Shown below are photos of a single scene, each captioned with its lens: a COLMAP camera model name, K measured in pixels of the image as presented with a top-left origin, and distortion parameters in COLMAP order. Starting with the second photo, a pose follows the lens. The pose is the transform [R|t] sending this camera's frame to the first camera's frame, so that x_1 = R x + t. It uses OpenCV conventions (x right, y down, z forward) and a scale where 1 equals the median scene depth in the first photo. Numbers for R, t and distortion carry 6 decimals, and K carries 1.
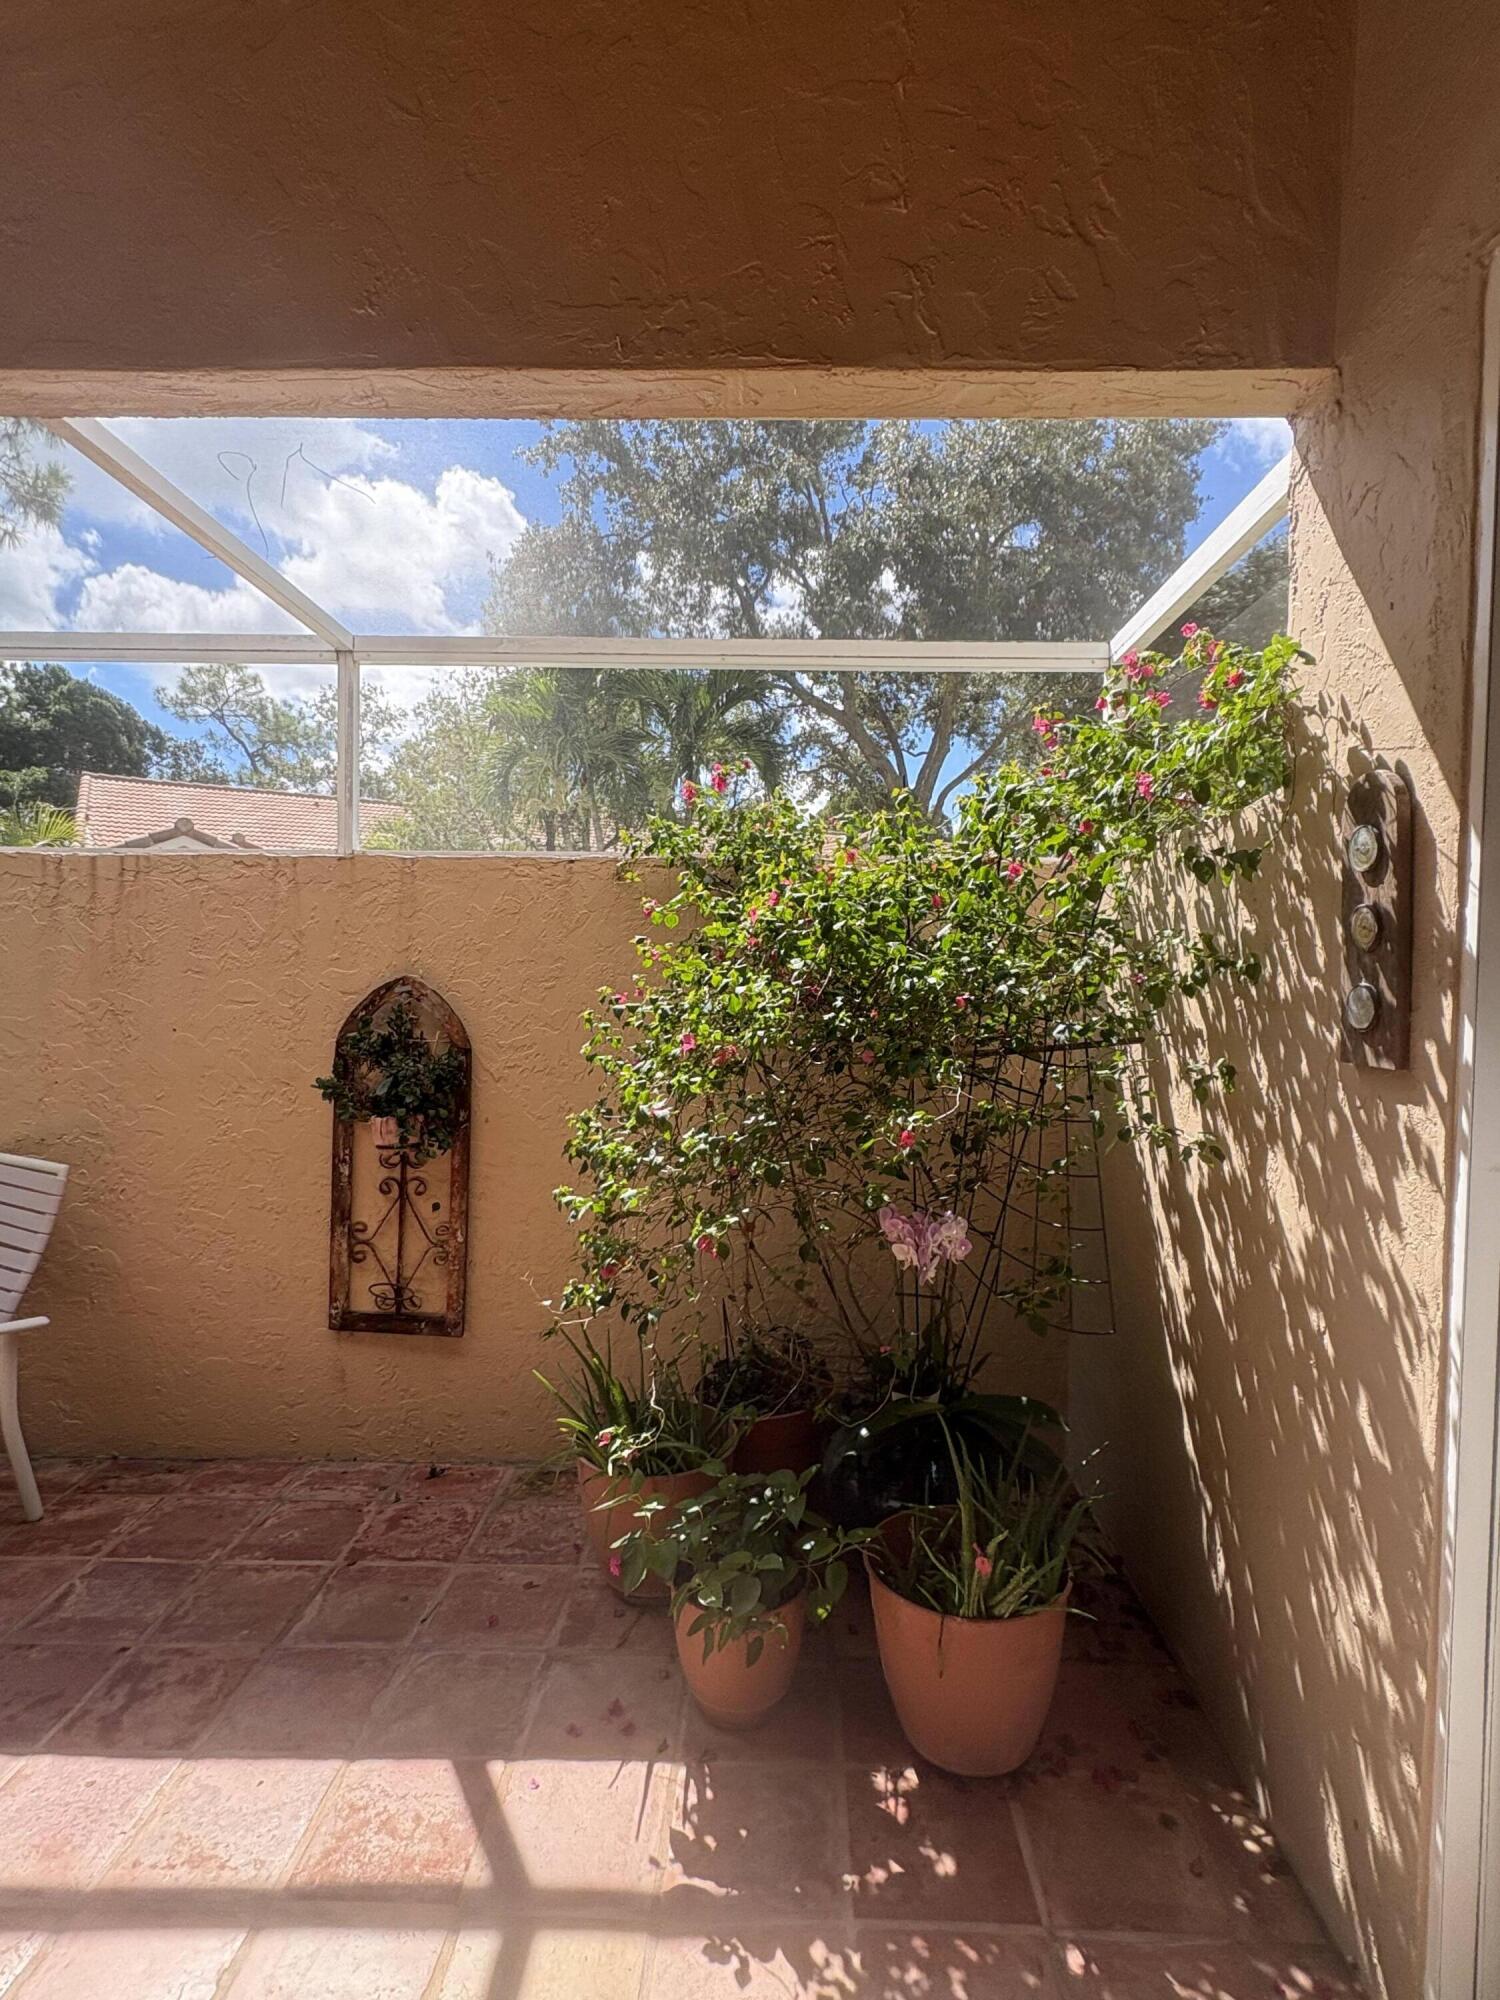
lens RADIAL K [[1003.3, 0, 760.4], [0, 1003.3, 1013.5], [0, 0, 1]] dist [0.004952, -0.001120]
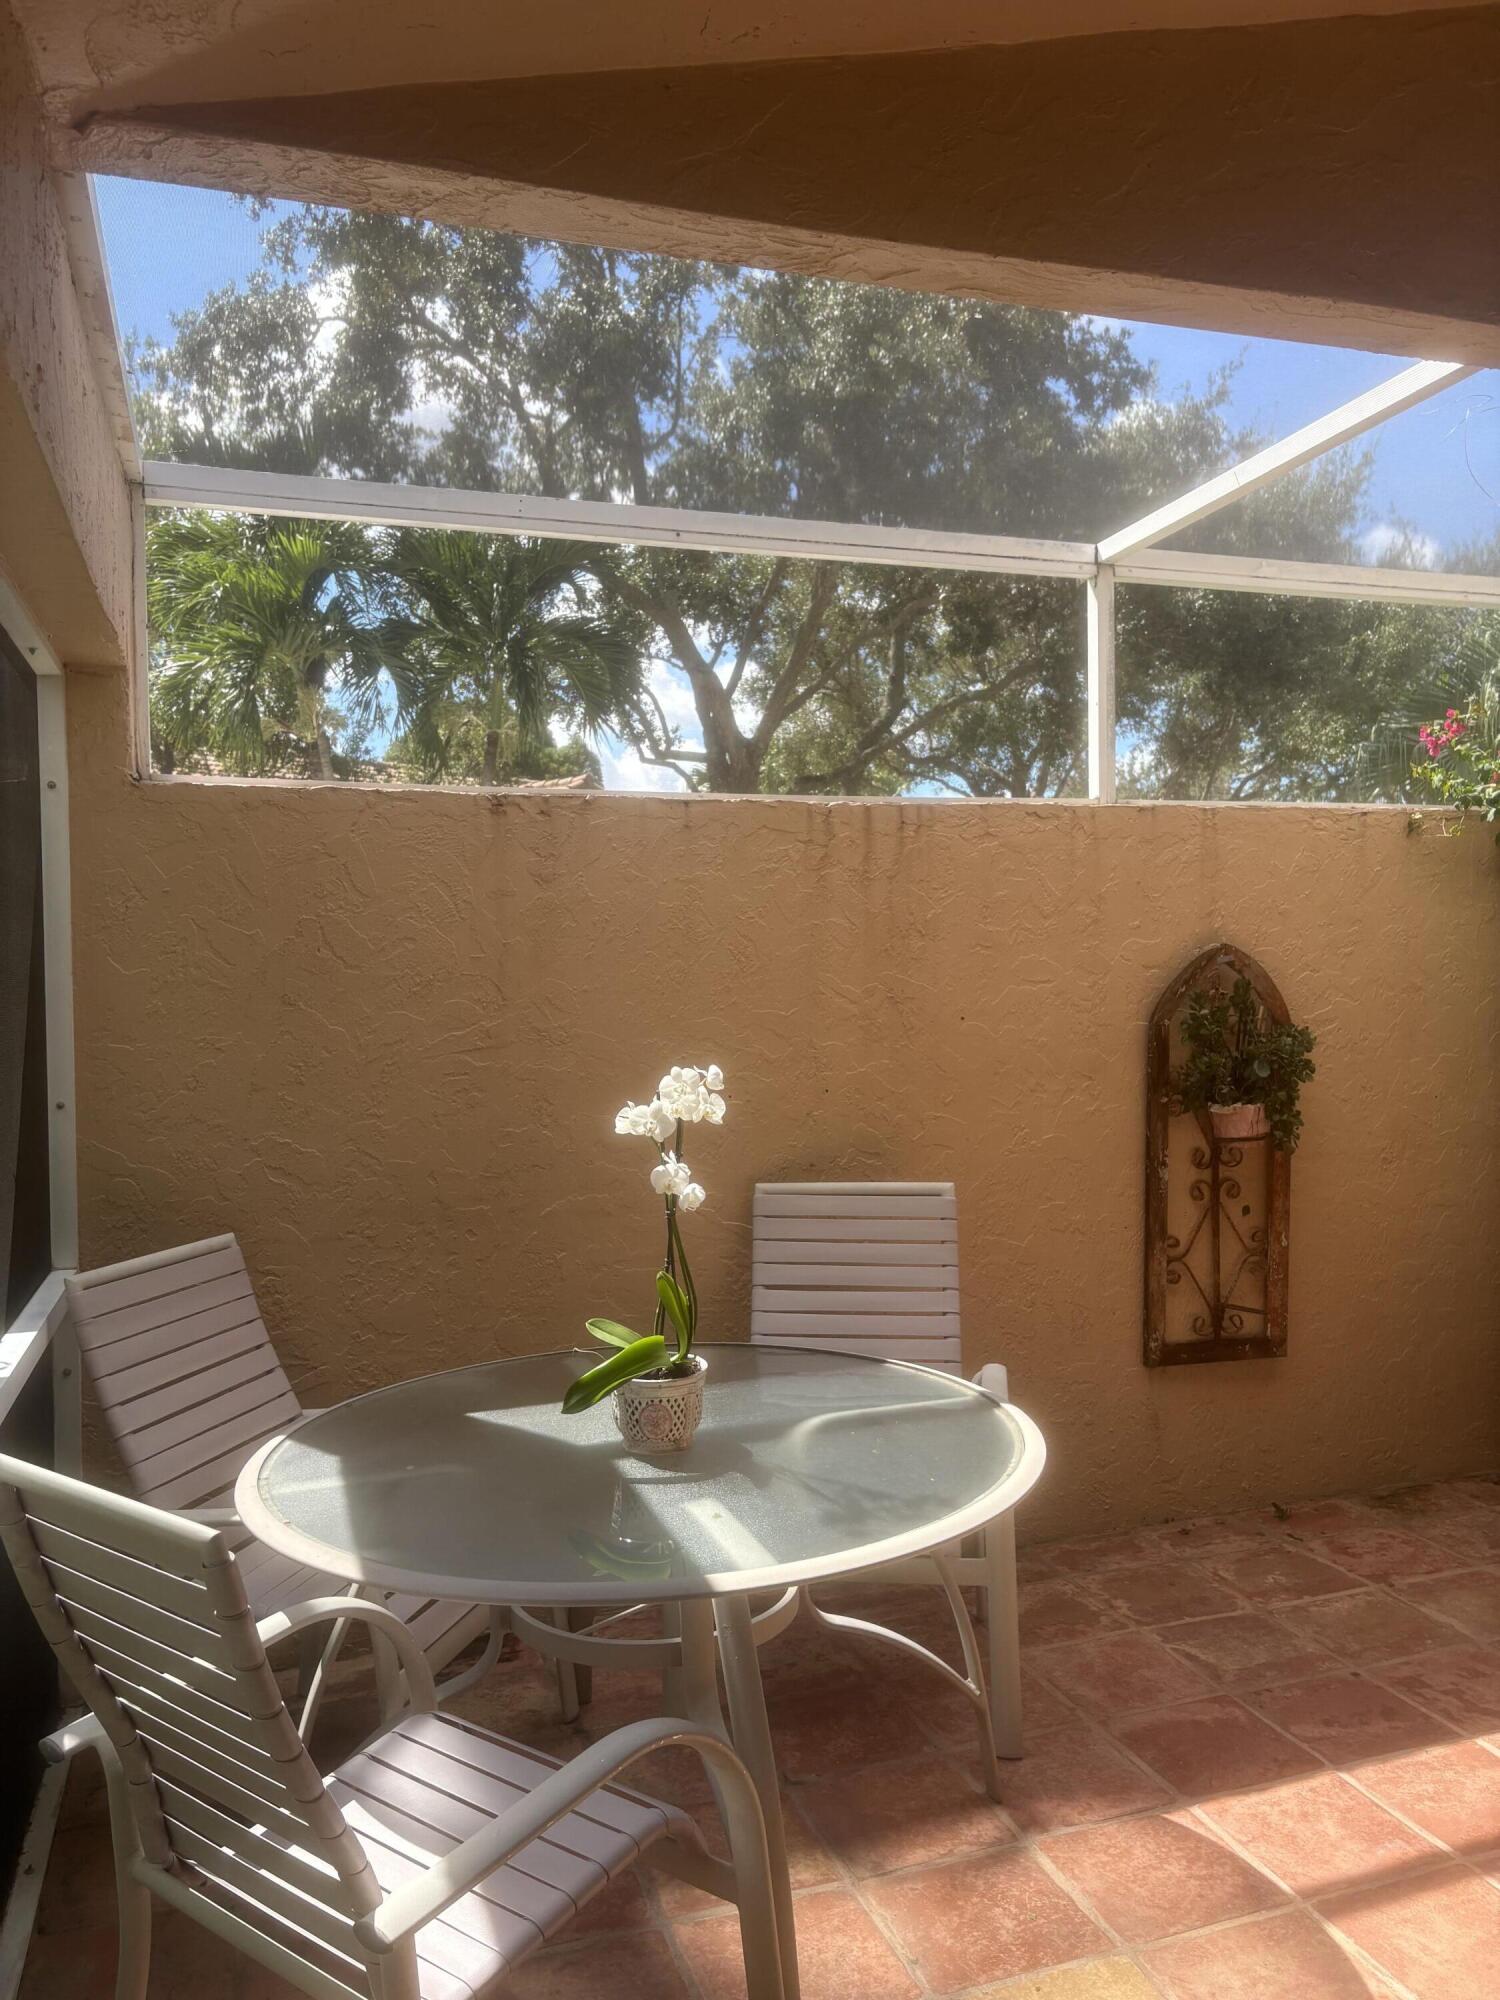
lens RADIAL K [[1510.3, 0, 743.1], [0, 1510.3, 1014.8], [0, 0, 1]] dist [0.048490, -0.046488]
pose [[0.947043, -0.036055, 0.319076, -1.386216], [0.042519, 0.999007, -0.013315, 0.026835], [-0.318279, 0.026177, 0.947636, -0.130669]]
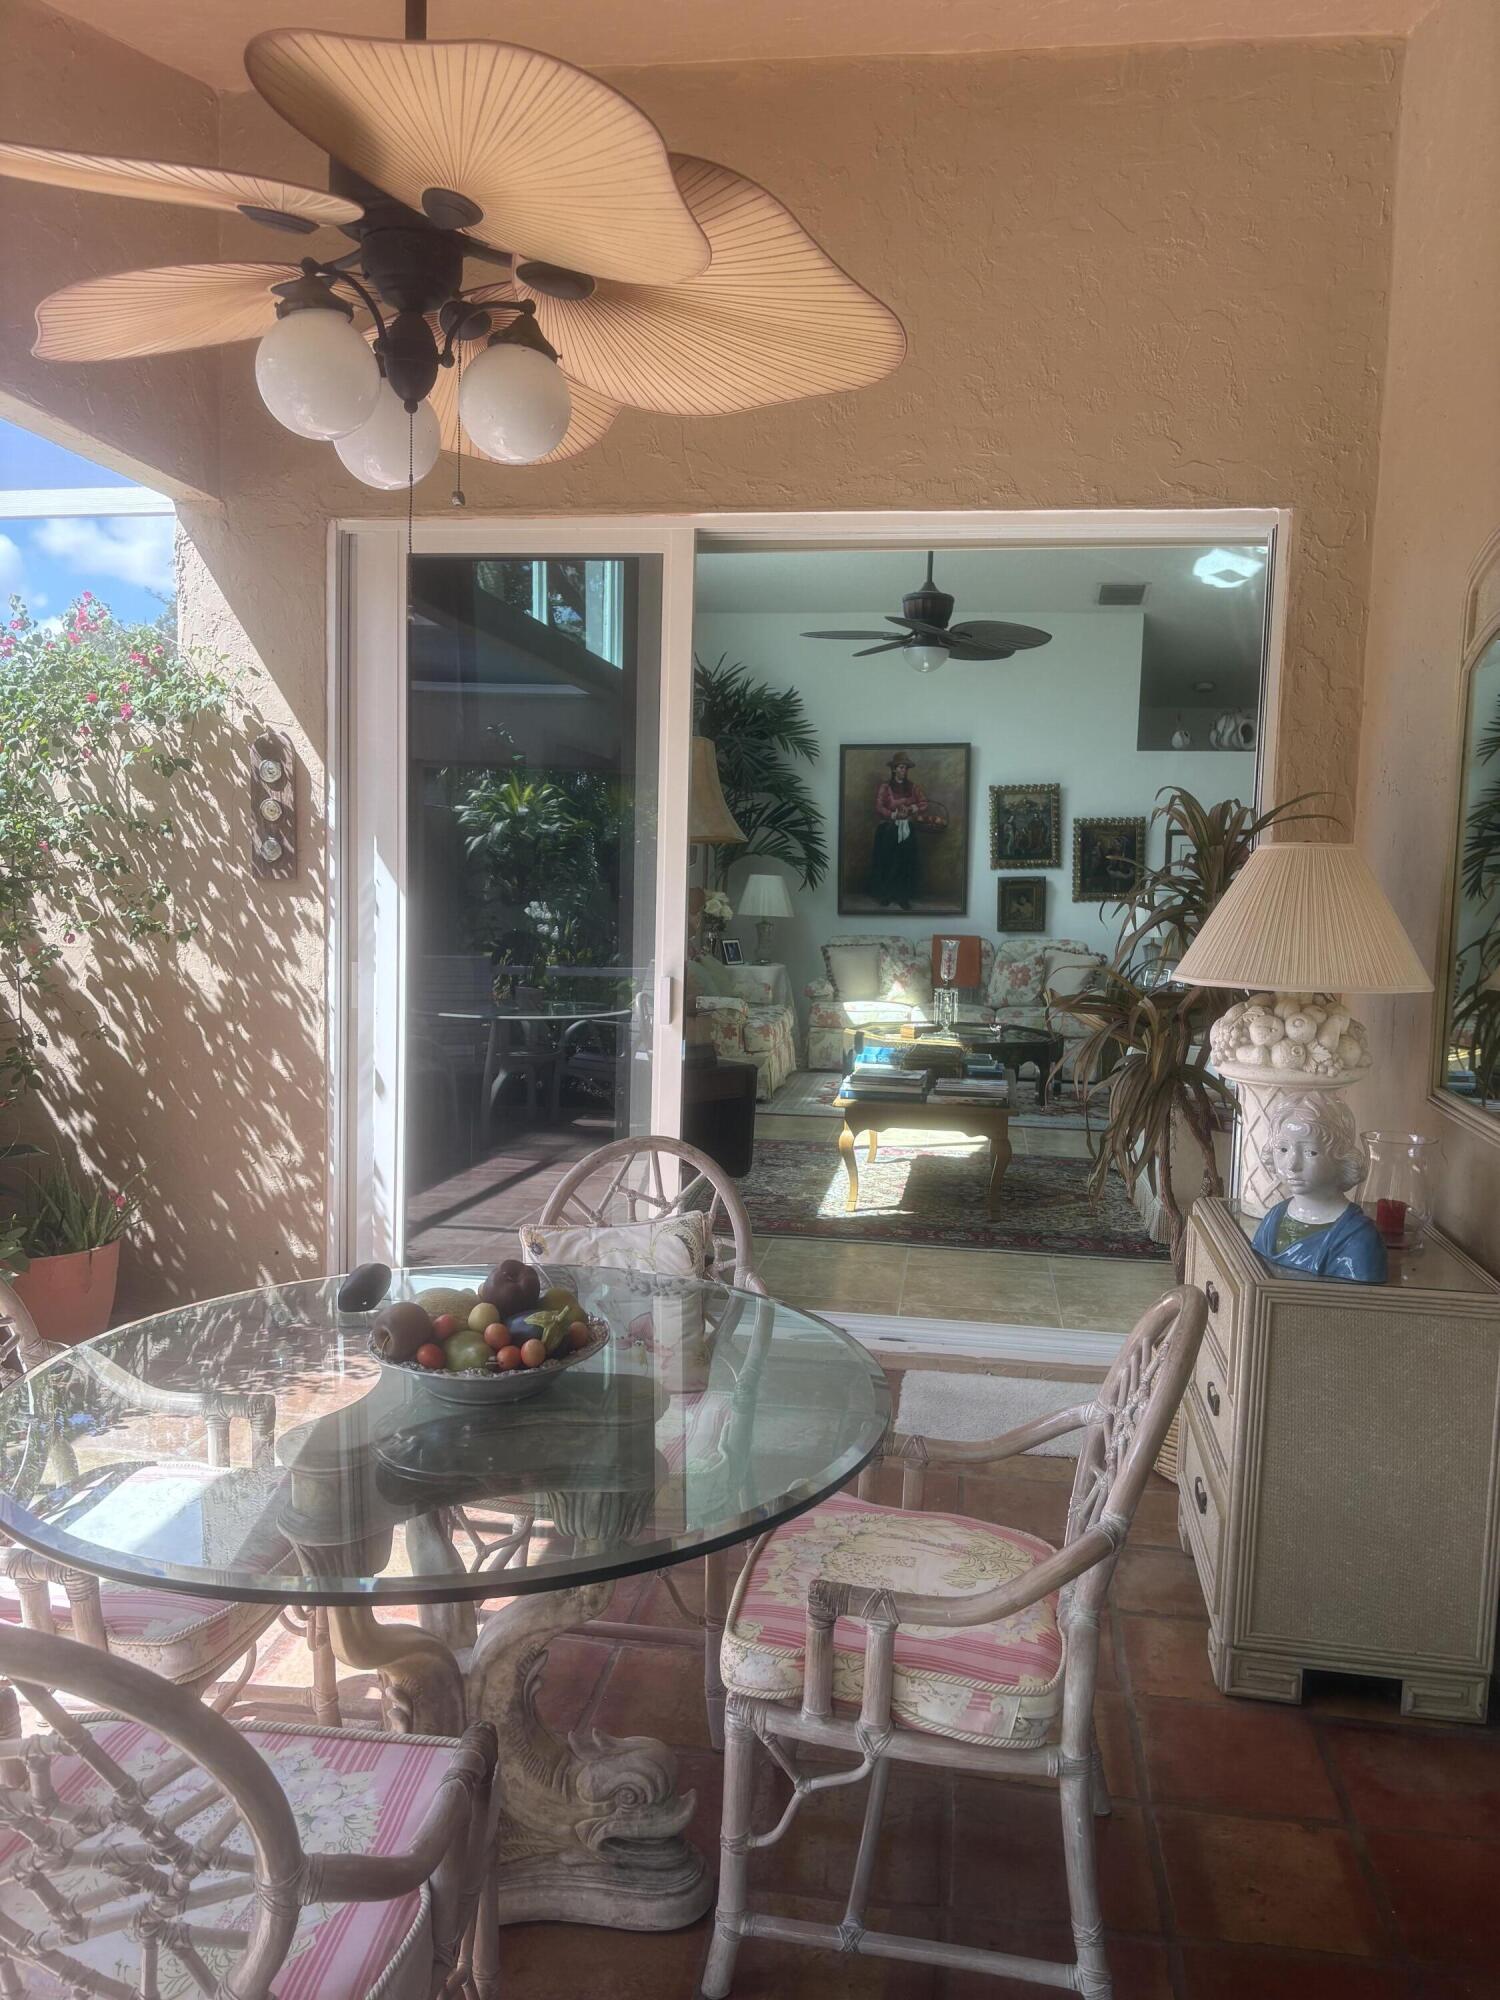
lens RADIAL K [[1510.3, 0, 750.1], [0, 1510.3, 1029.3], [0, 0, 1]] dist [0.048490, -0.046488]
pose [[0.148177, -0.105952, 0.983269, -1.343888], [0.013226, 0.994368, 0.105155, 0.019708], [-0.988872, -0.002577, 0.148744, -0.223955]]
